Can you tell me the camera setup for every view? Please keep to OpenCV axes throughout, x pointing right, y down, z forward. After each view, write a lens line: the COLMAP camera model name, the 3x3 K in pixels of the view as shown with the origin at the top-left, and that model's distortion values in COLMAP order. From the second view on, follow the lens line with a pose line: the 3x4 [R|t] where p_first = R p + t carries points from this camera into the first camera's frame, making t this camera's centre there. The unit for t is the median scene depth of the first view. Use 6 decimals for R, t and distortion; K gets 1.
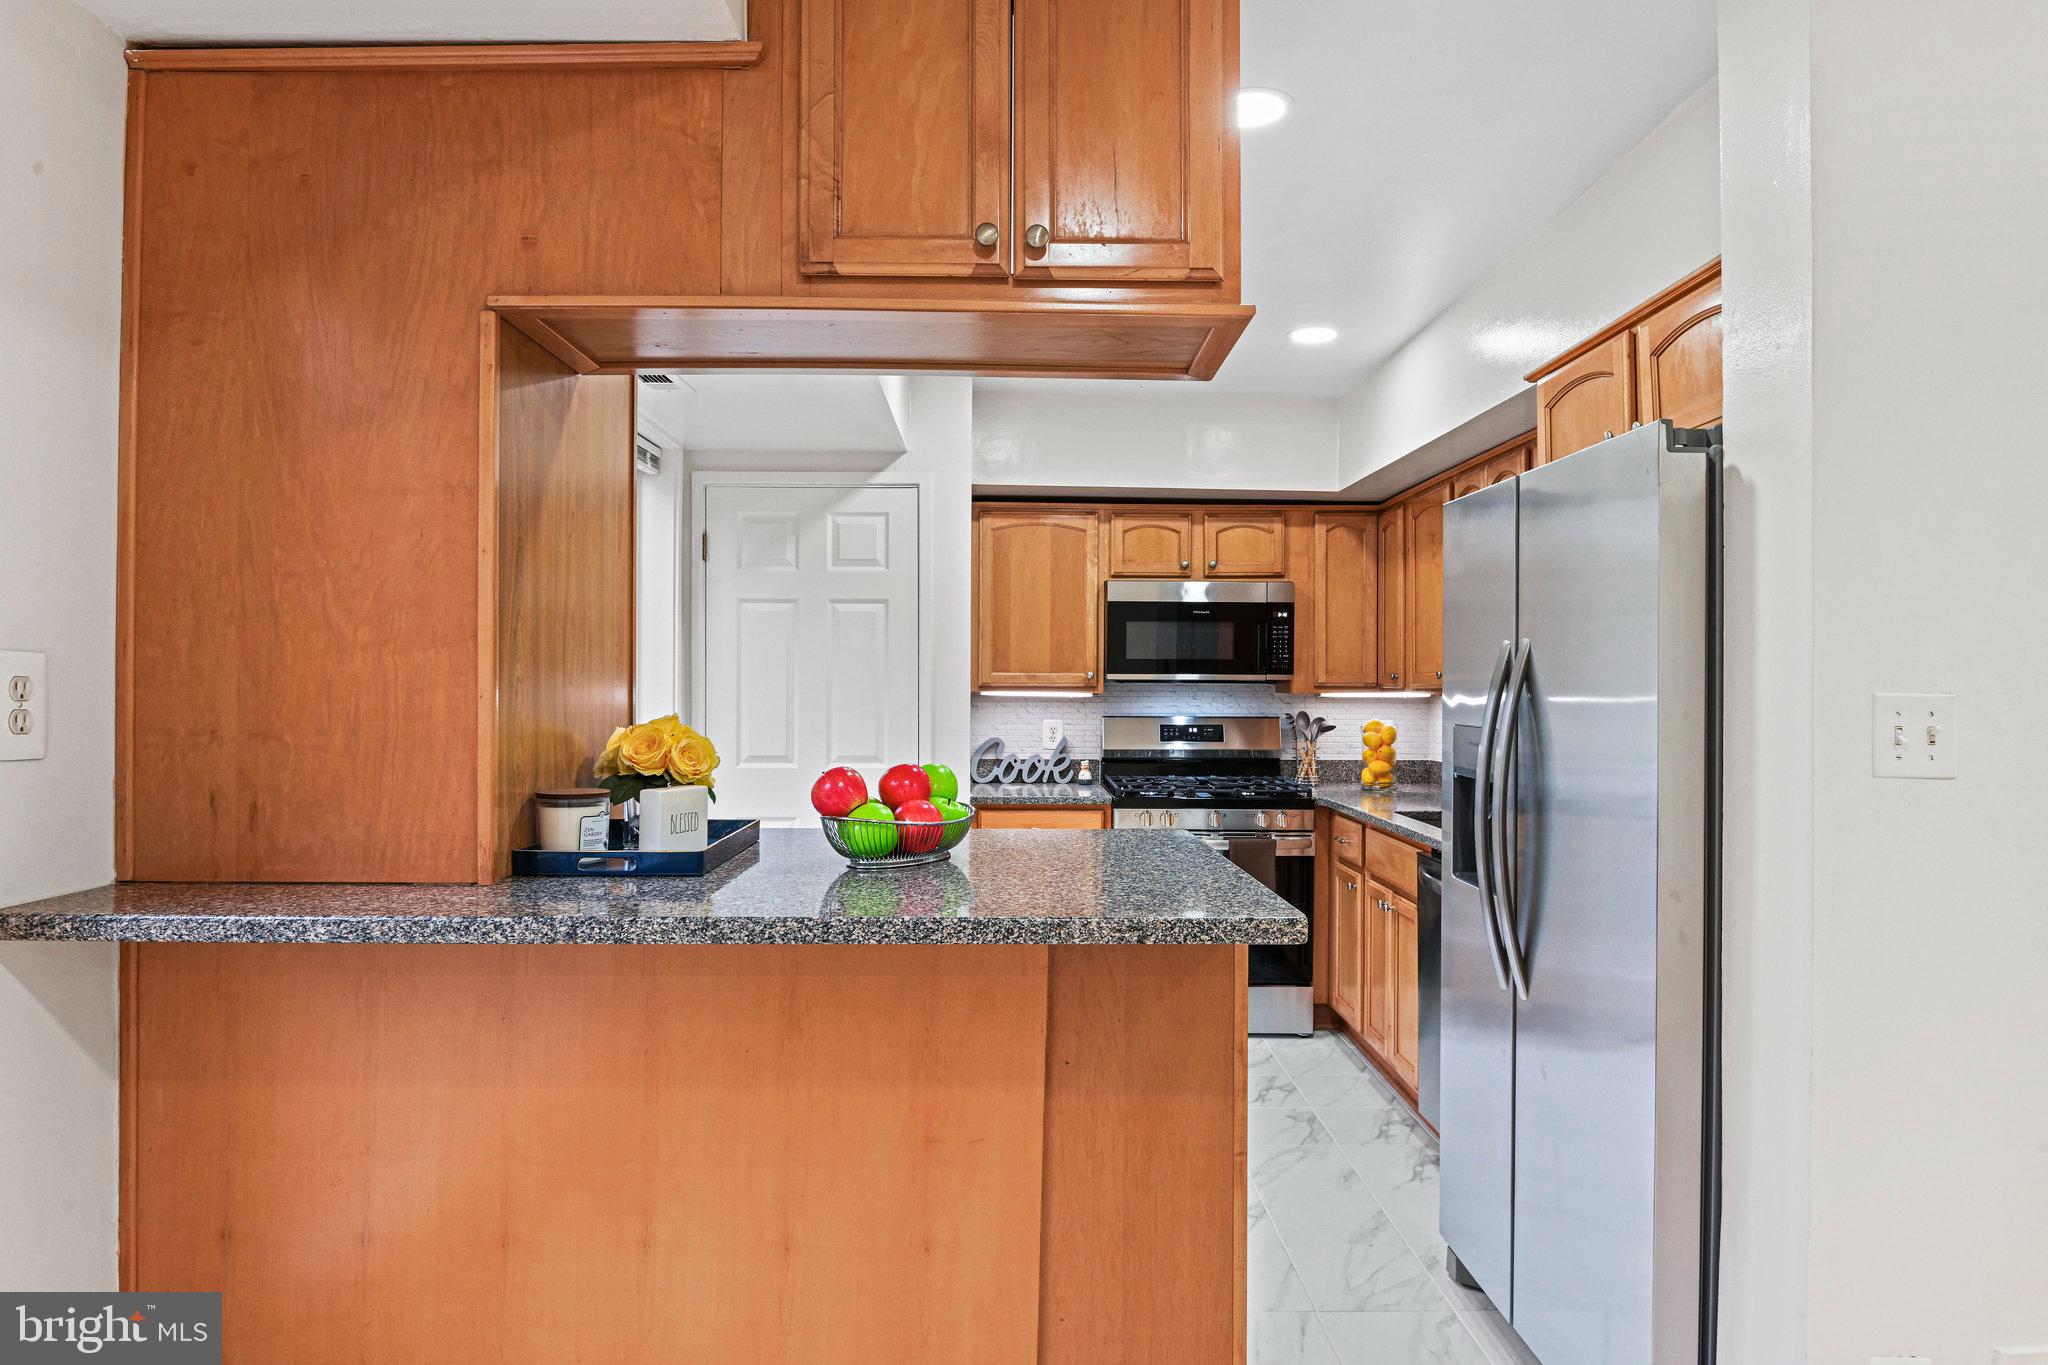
lens RADIAL K [[1195.8, 0, 1021.4], [0, 1195.8, 685.7], [0, 0, 1]] dist [-0.004273, -0.001997]
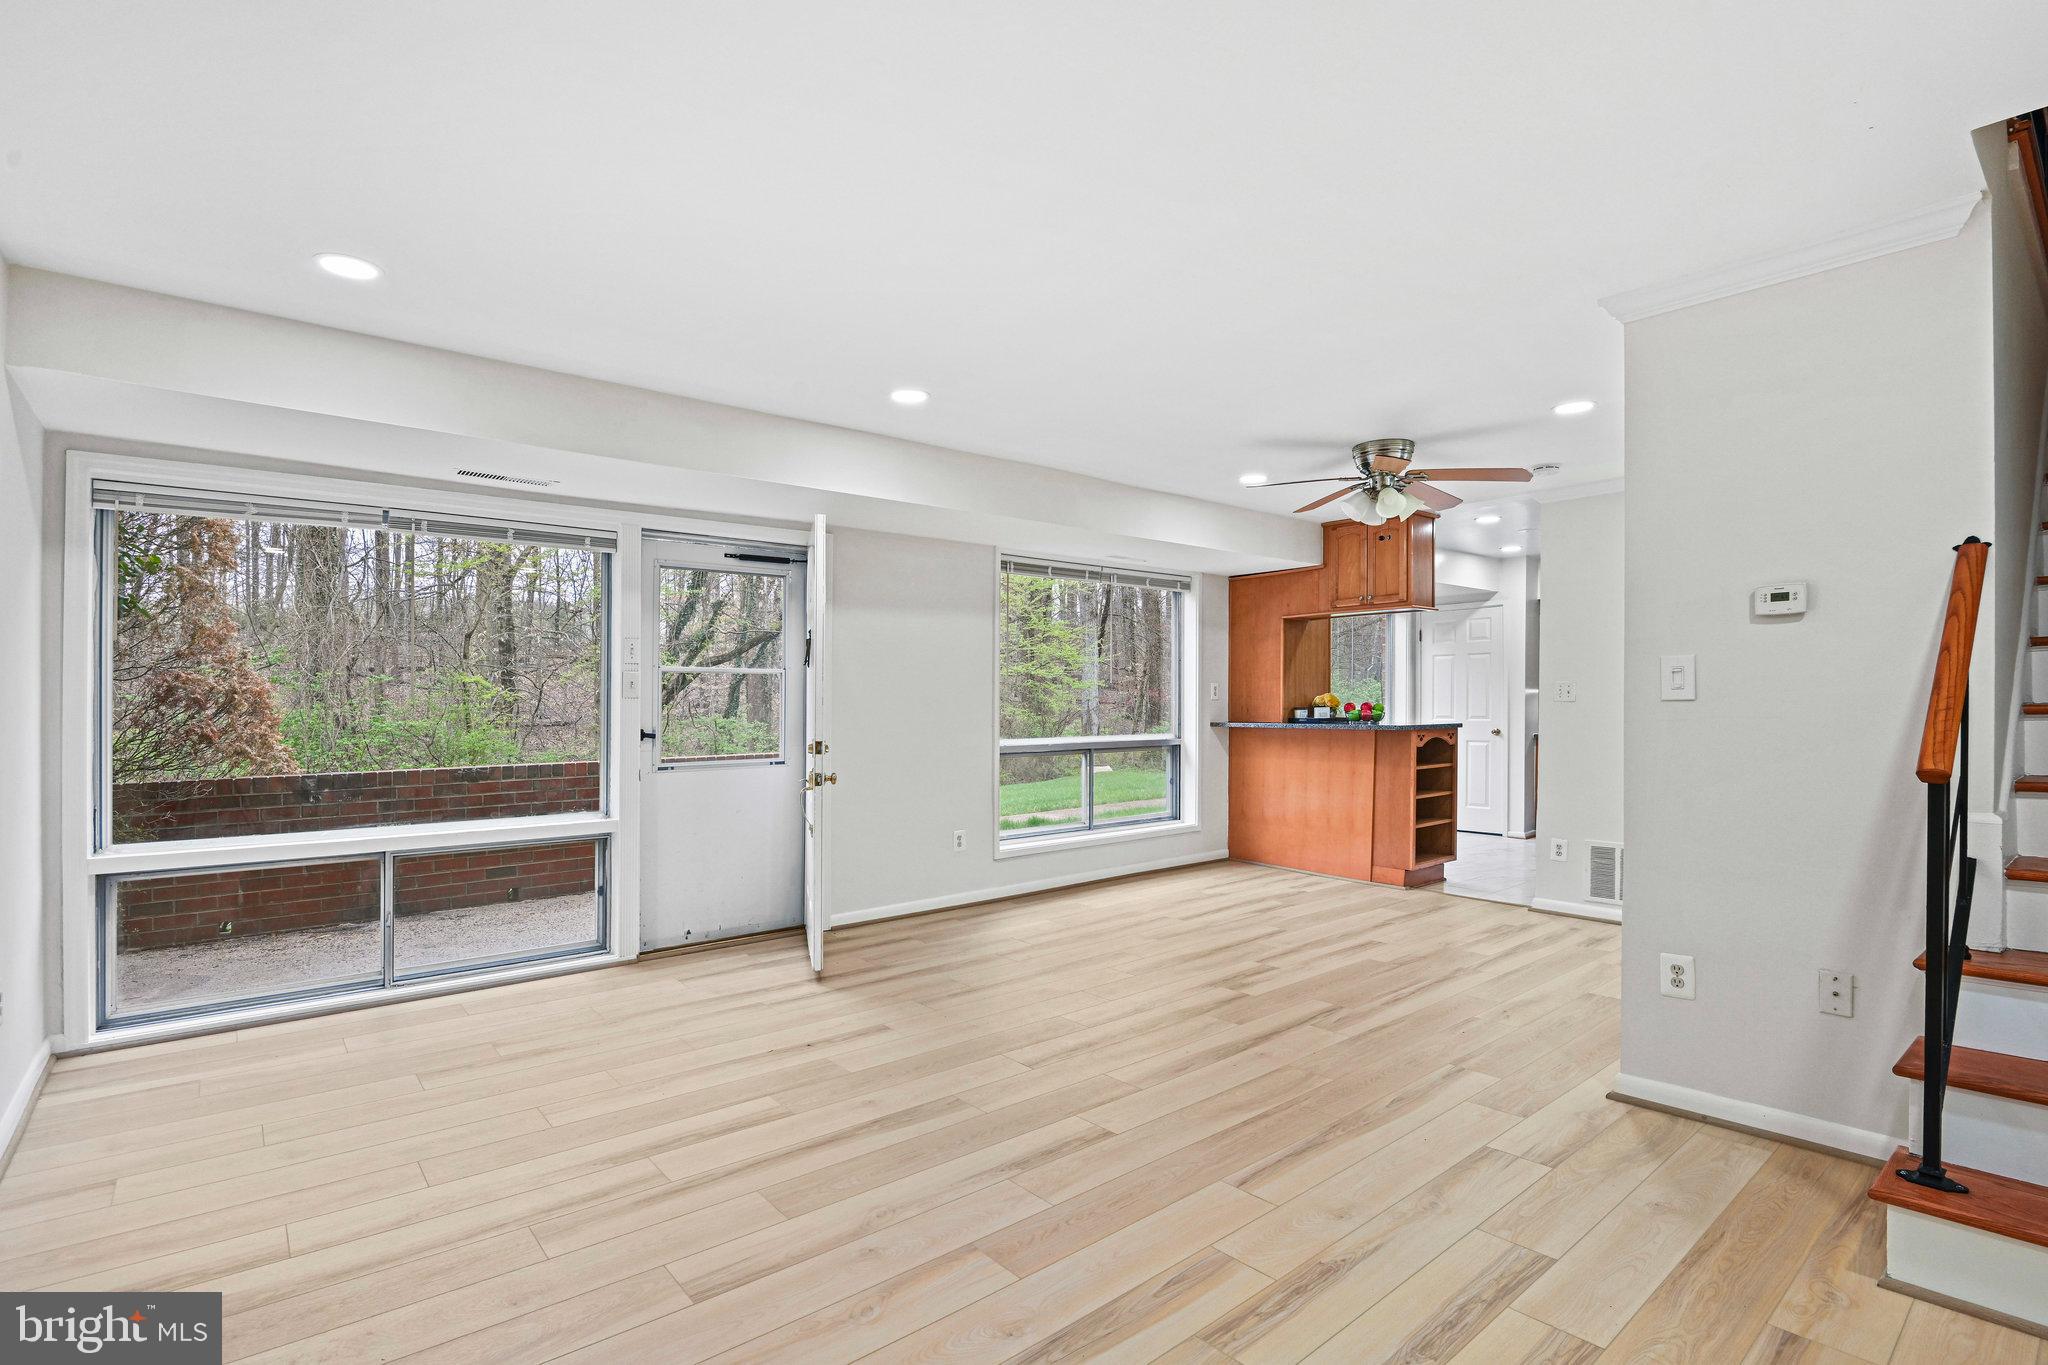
lens RADIAL K [[968.2, 0, 1040.9], [0, 968.2, 701.6], [0, 0, 1]] dist [-0.016970, -0.003177]
pose [[0.636669, -0.009549, -0.771078, 0.747454], [0.008868, 0.999948, -0.005061, 0.026767], [0.771086, -0.003615, 0.636721, -0.881955]]
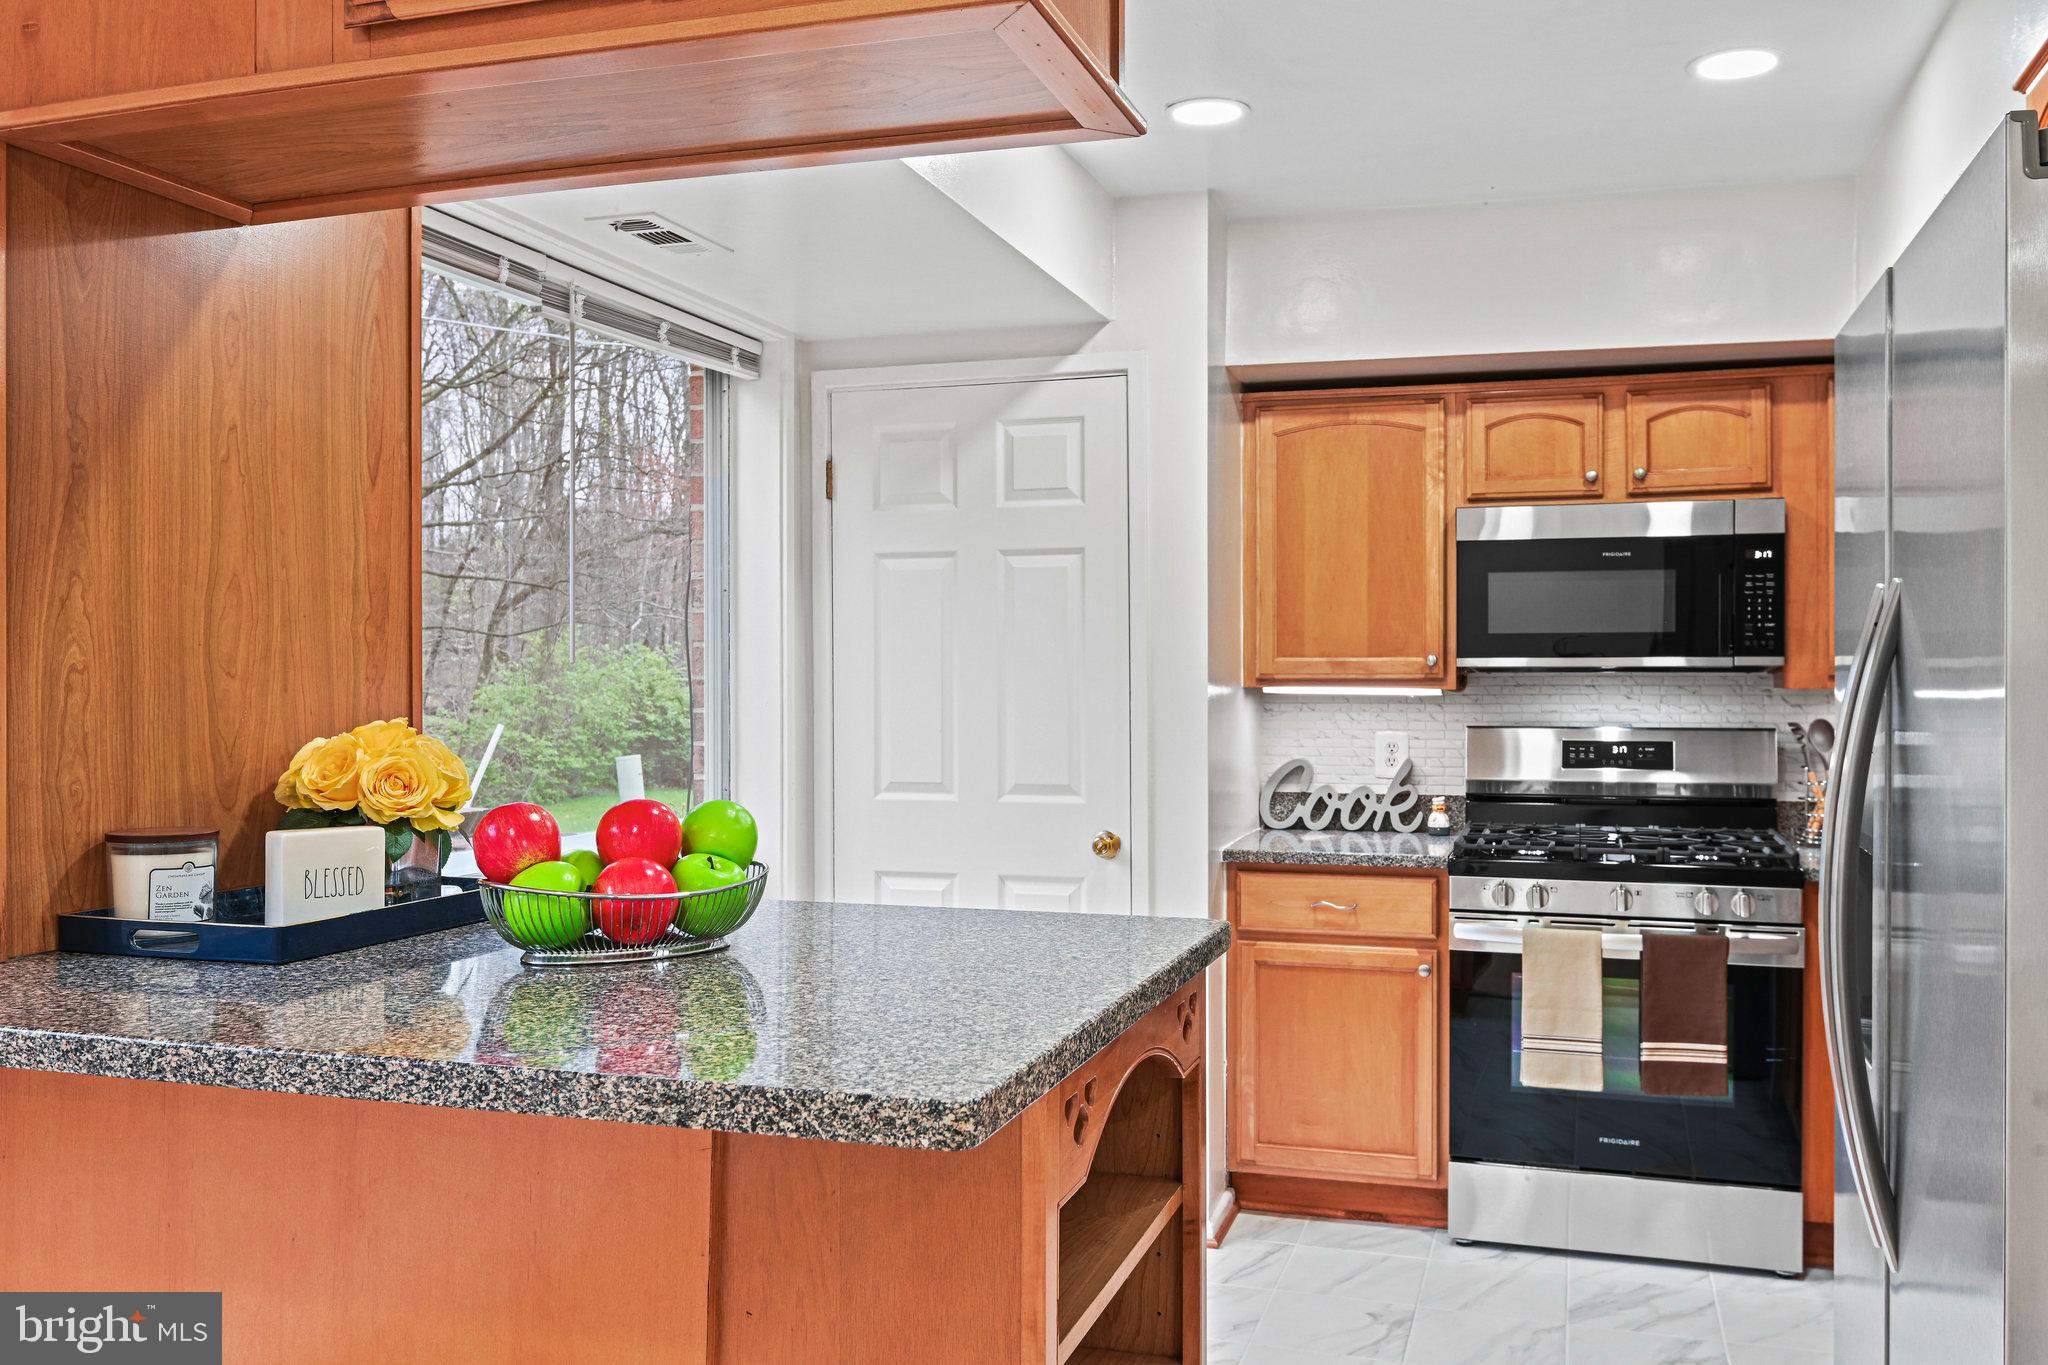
lens RADIAL K [[1724.0, 0, 1022.9], [0, 1724.0, 690.2], [0, 0, 1]] dist [0.001678, -0.009983]
pose [[0.946661, -0.003041, -0.322216, 0.146461], [0.004688, 0.999980, 0.004336, 0.001951], [0.322196, -0.005615, 0.946656, 0.080300]]
